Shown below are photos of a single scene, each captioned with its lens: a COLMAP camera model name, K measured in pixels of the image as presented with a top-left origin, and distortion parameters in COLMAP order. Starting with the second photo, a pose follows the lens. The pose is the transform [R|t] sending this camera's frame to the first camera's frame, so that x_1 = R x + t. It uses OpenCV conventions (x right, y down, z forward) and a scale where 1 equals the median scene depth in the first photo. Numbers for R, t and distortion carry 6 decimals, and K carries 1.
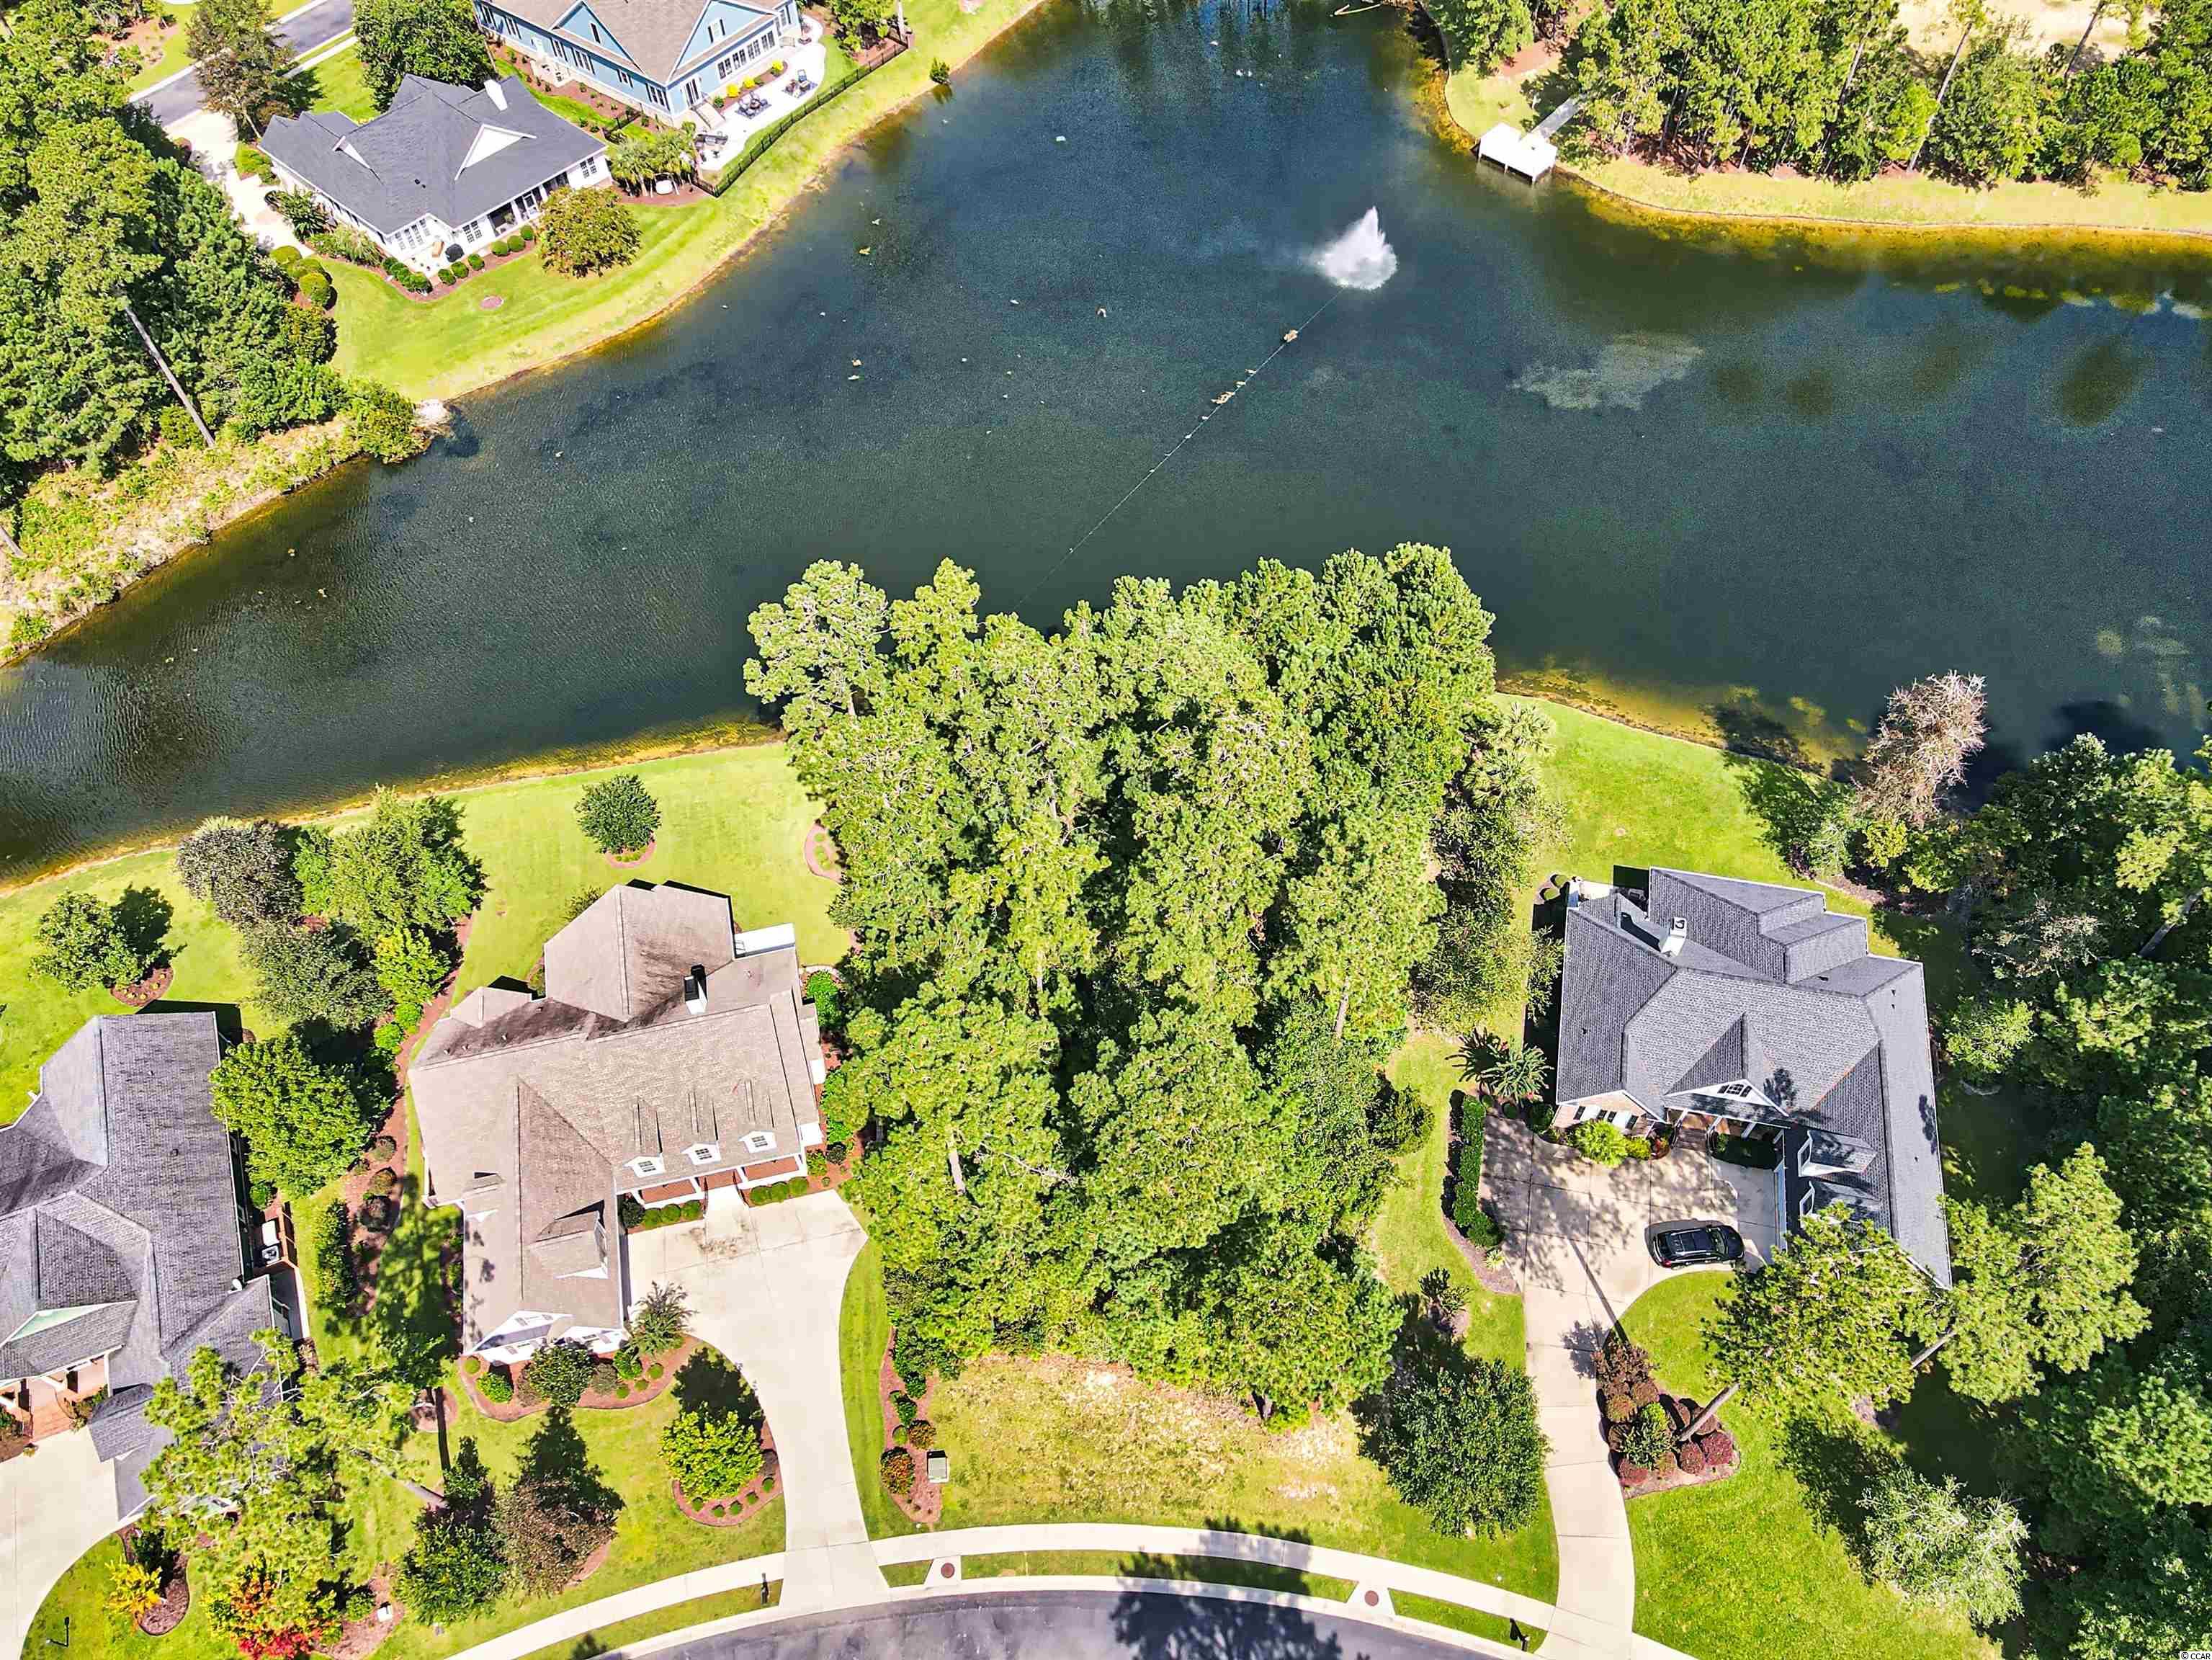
lens RADIAL K [[1604.3, 0, 1110.7], [0, 1604.3, 829.1], [0, 0, 1]] dist [0.013814, 0.010324]
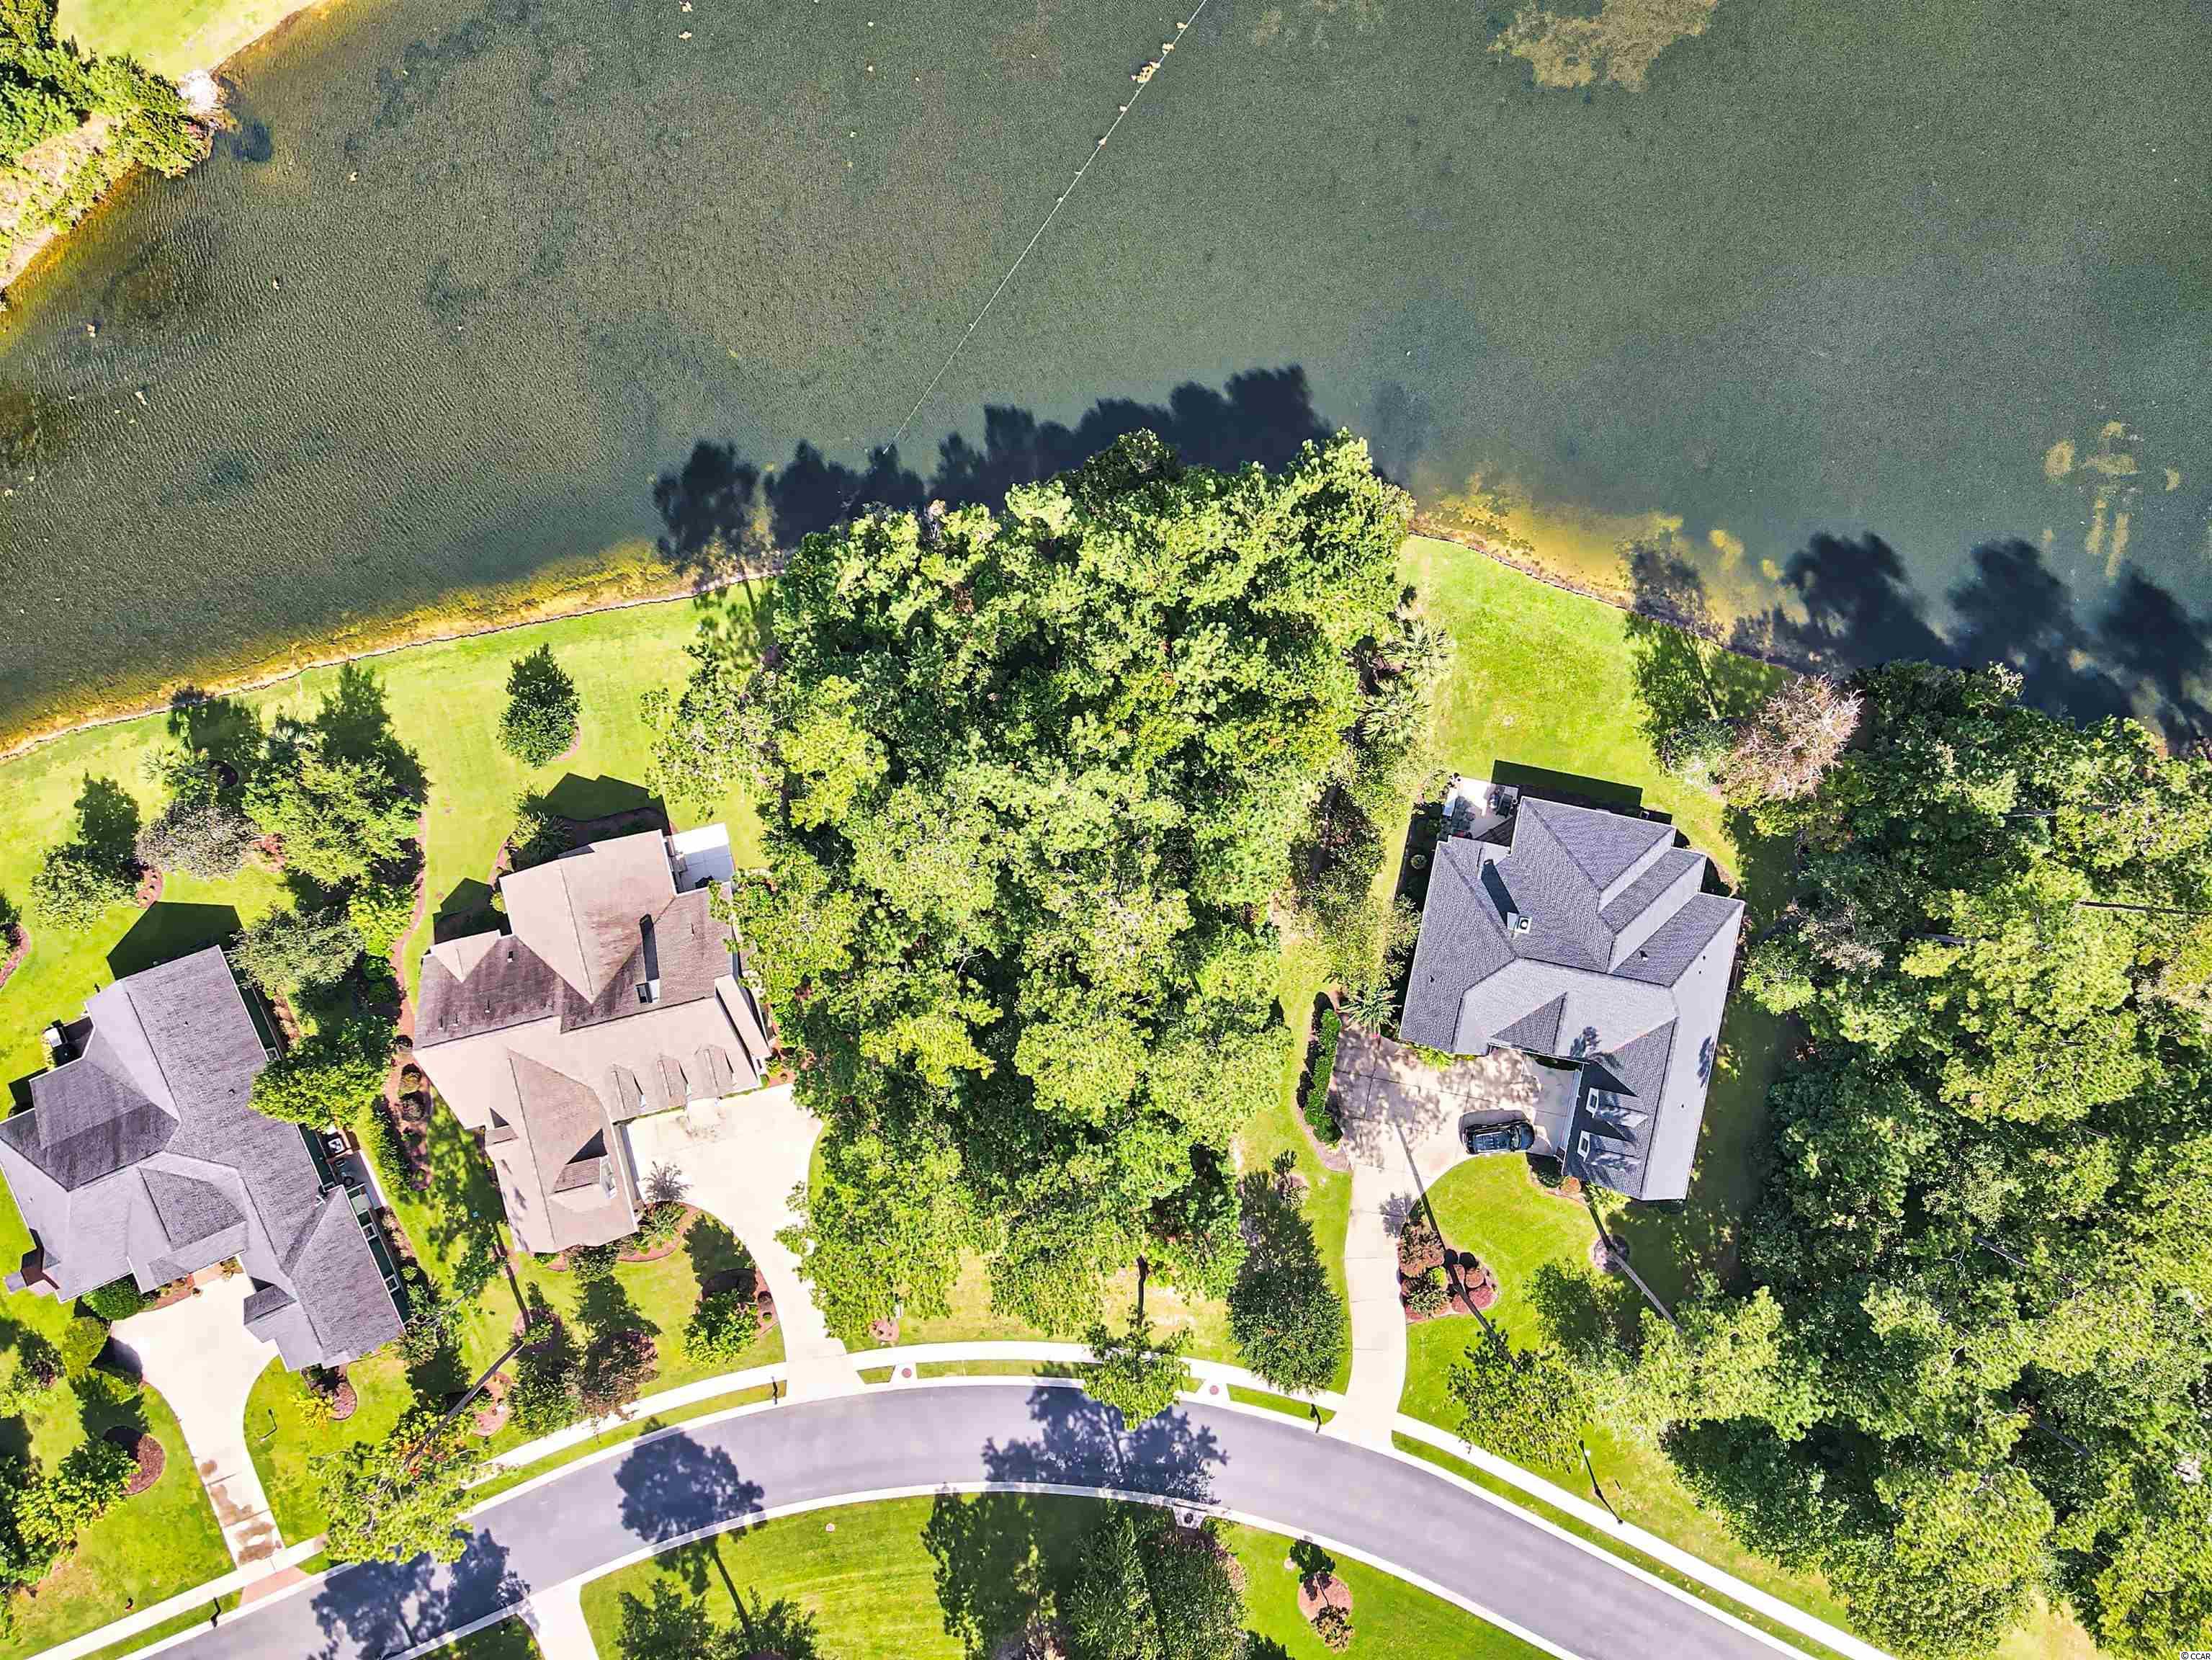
lens RADIAL K [[1604.3, 0, 1110.7], [0, 1604.3, 829.1], [0, 0, 1]] dist [0.013814, 0.010324]
pose [[0.999923, -0.010440, 0.006633, 0.059883], [0.004763, 0.819899, 0.572488, -0.614845], [-0.011415, -0.572413, 0.819886, 0.124907]]
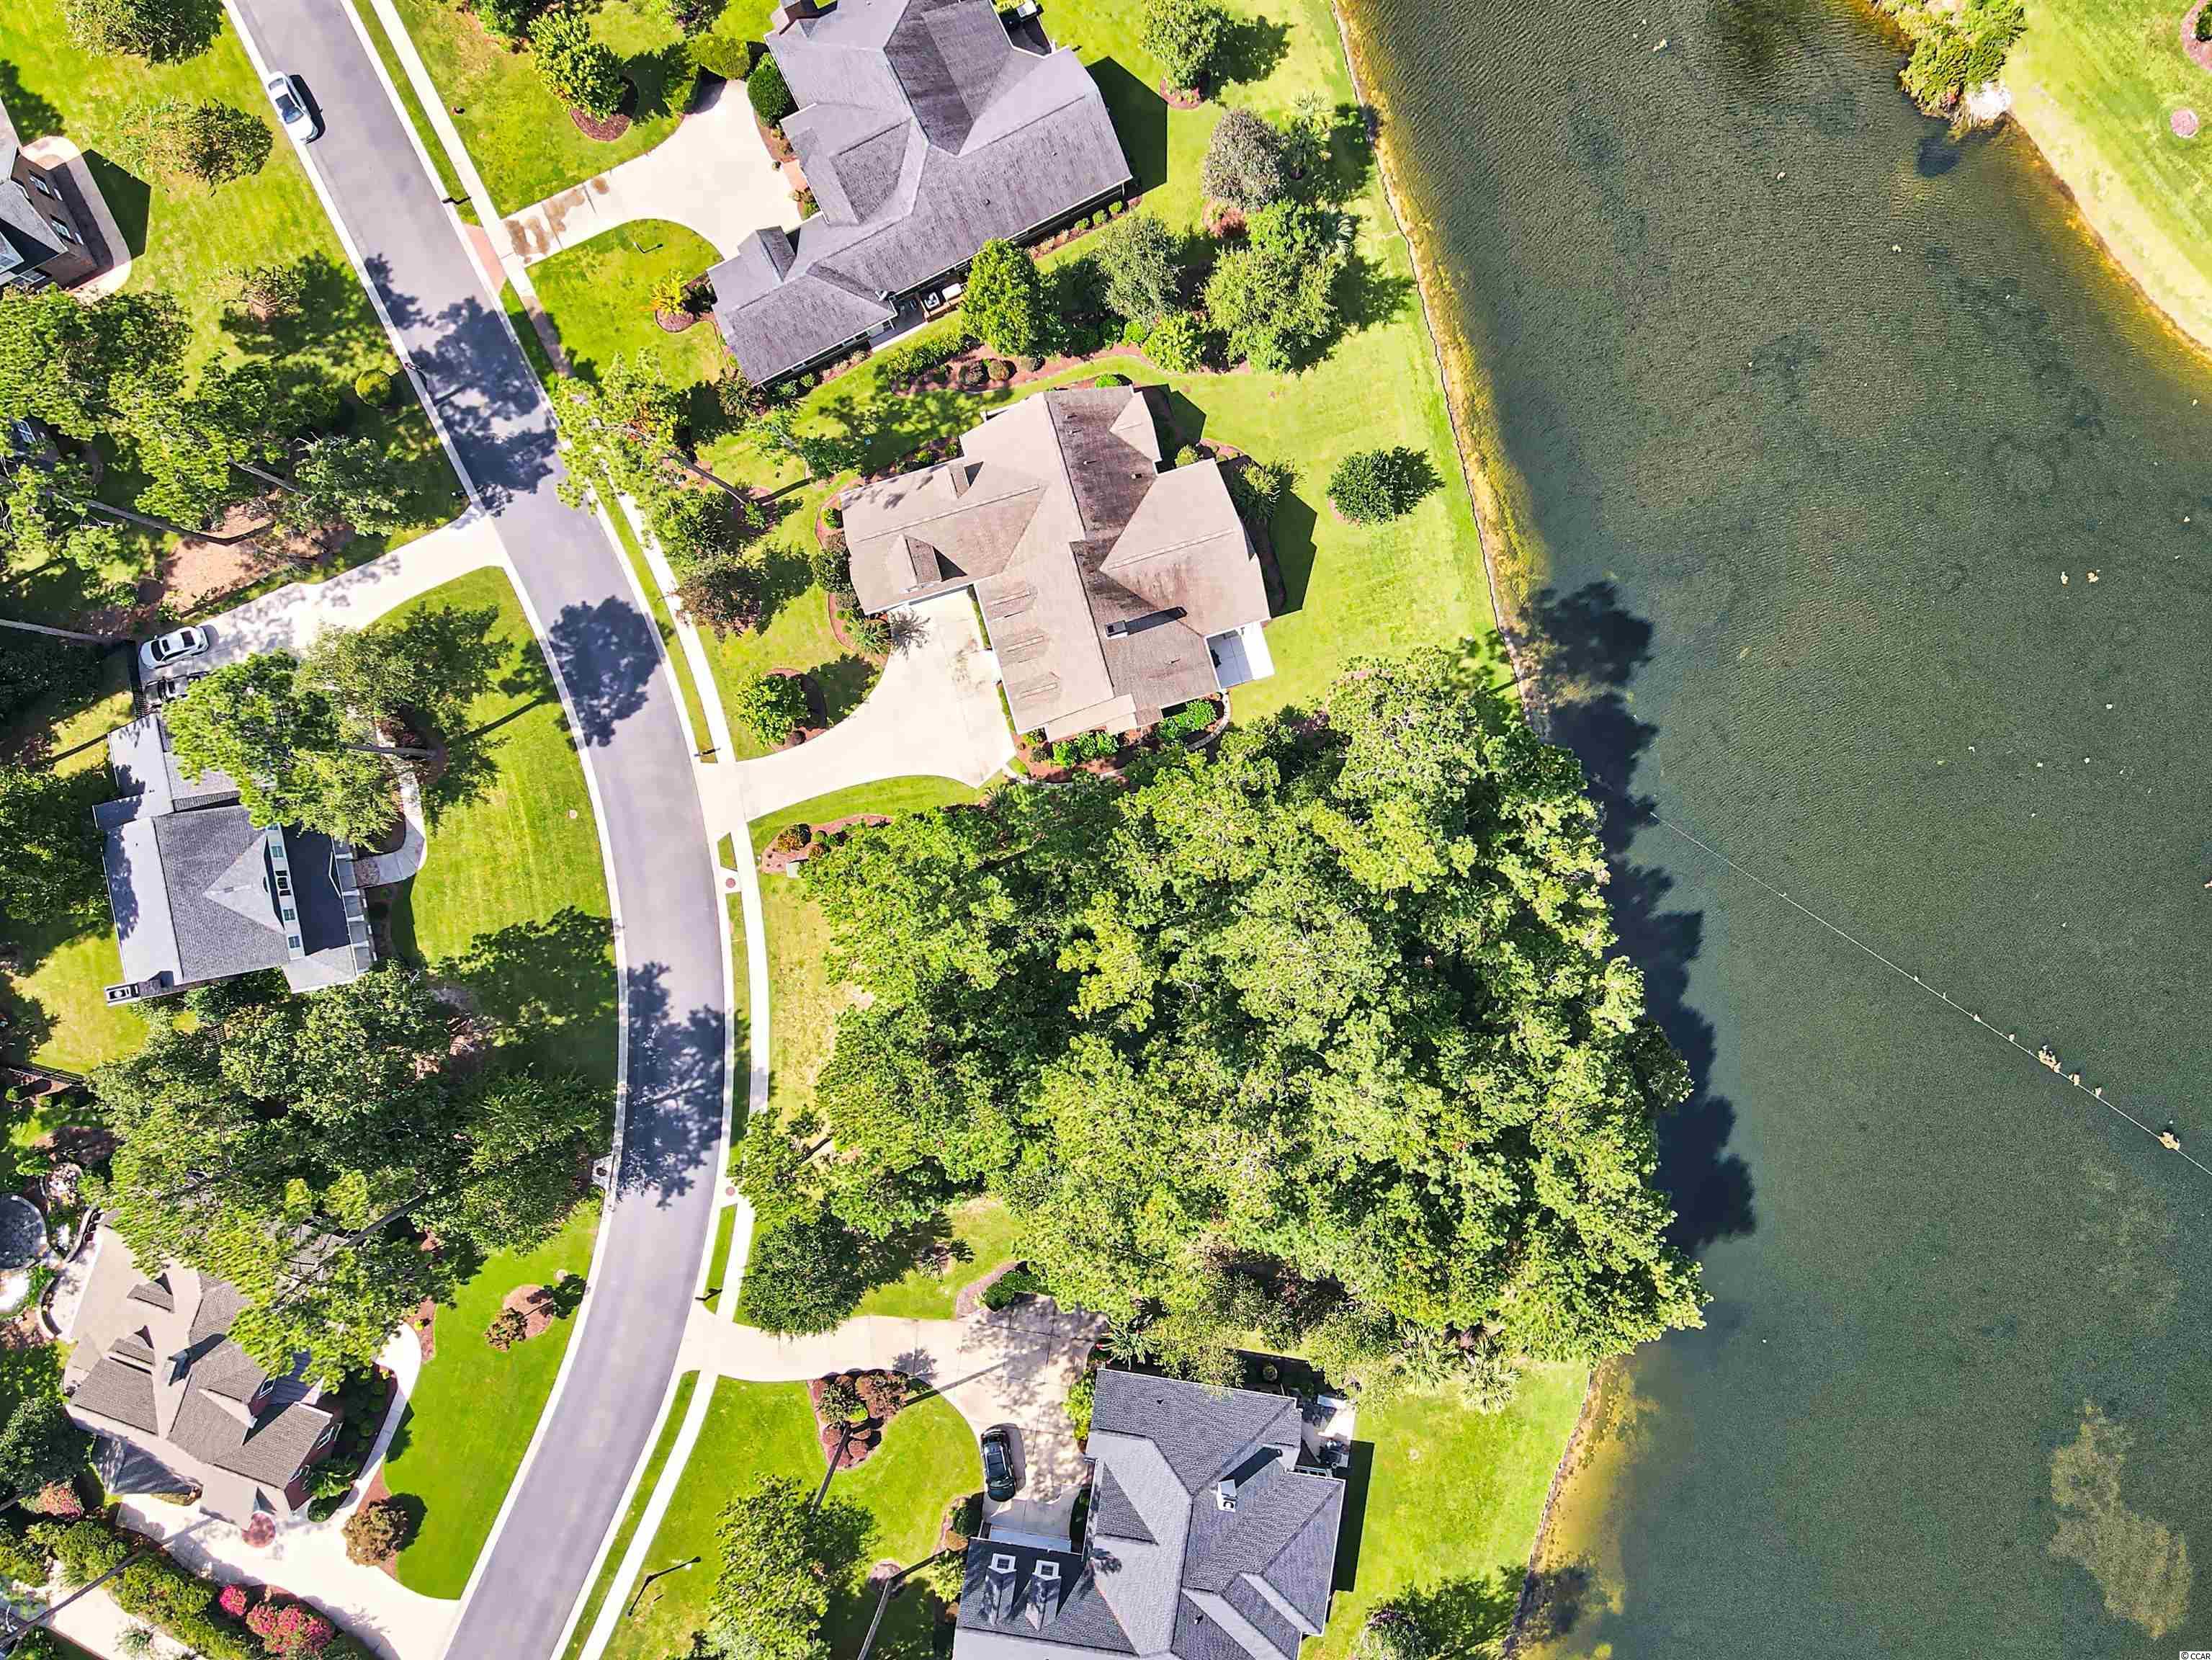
lens RADIAL K [[1615.4, 0, 1110.5], [0, 1615.4, 824.3], [0, 0, 1]] dist [-0.000862, 0.037218]
pose [[0.058529, 0.997983, 0.024591, -0.145519], [-0.816536, 0.033687, 0.576311, -0.520675], [0.574320, -0.053810, 0.816861, 0.060517]]
